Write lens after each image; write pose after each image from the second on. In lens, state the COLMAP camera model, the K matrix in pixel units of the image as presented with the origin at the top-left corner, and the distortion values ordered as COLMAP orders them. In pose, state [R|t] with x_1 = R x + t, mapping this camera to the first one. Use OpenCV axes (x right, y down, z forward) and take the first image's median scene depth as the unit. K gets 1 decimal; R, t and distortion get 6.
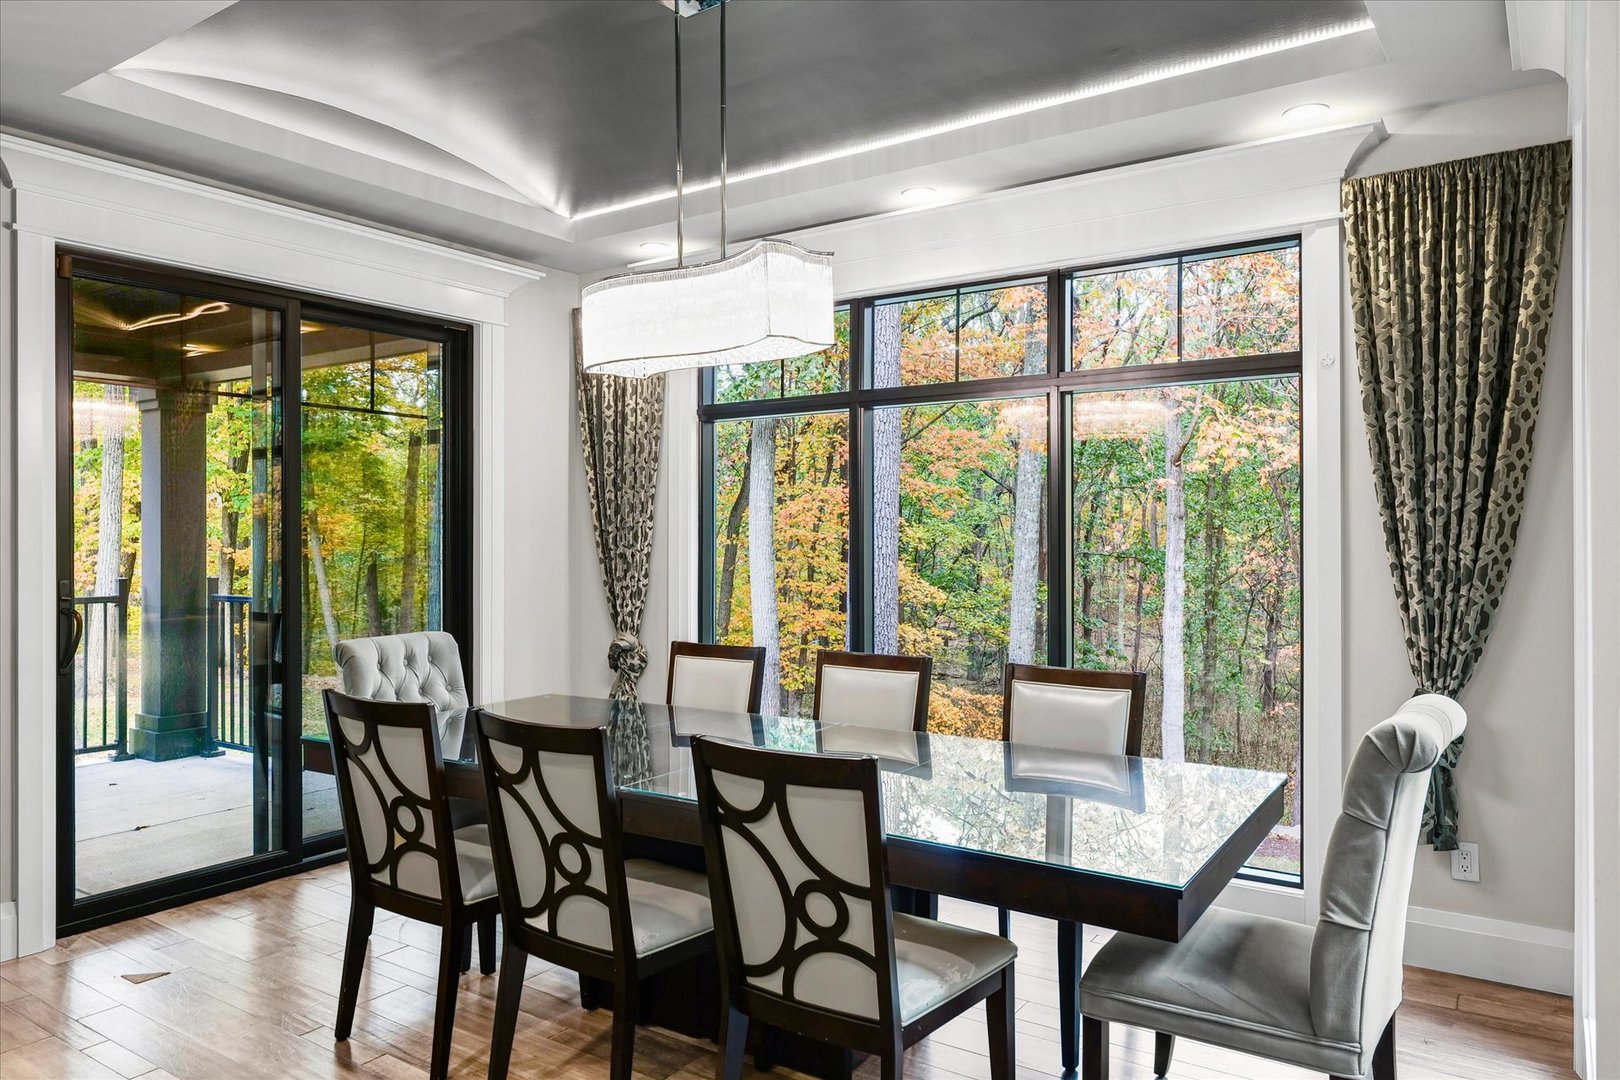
lens RADIAL K [[1098.3, 0, 800.6], [0, 1098.3, 526.5], [0, 0, 1]] dist [0.007137, -0.006733]
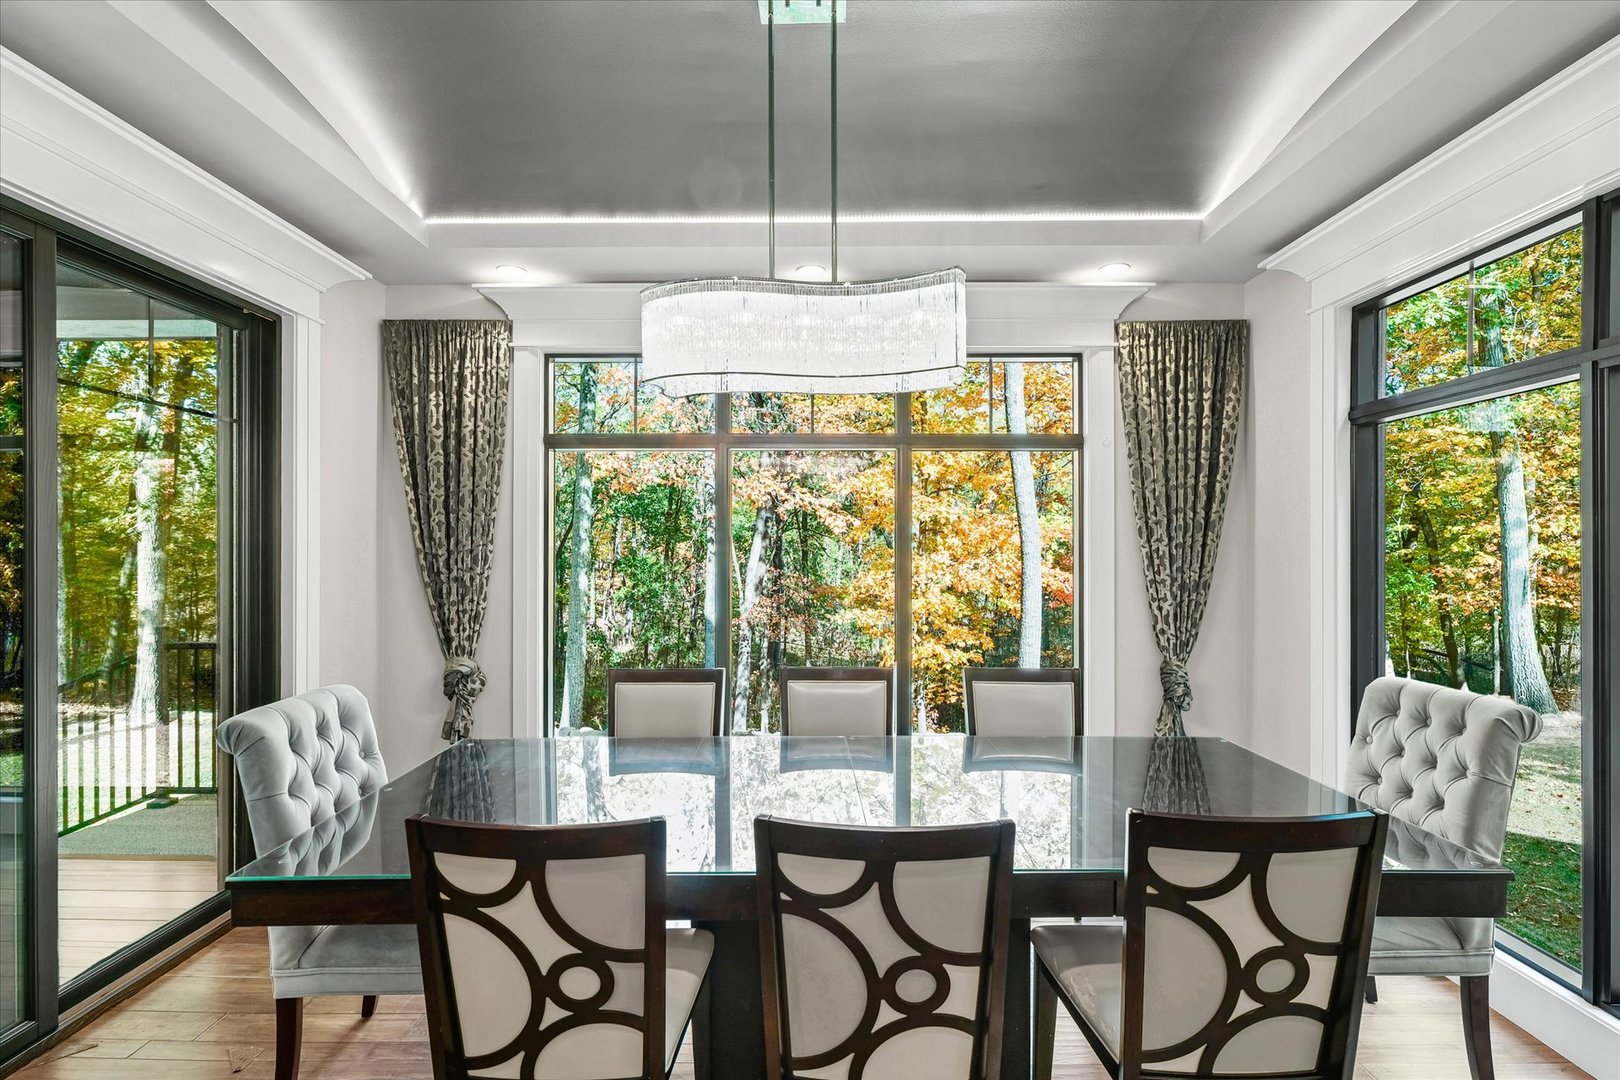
lens RADIAL K [[717.4, 0, 800.9], [0, 717.4, 547.4], [0, 0, 1]] dist [0.001885, 0.000345]
pose [[0.823491, 0.002223, 0.567325, -0.402723], [-0.007423, 0.999949, 0.006856, -0.012895], [-0.567281, -0.009857, 0.823465, 0.437513]]
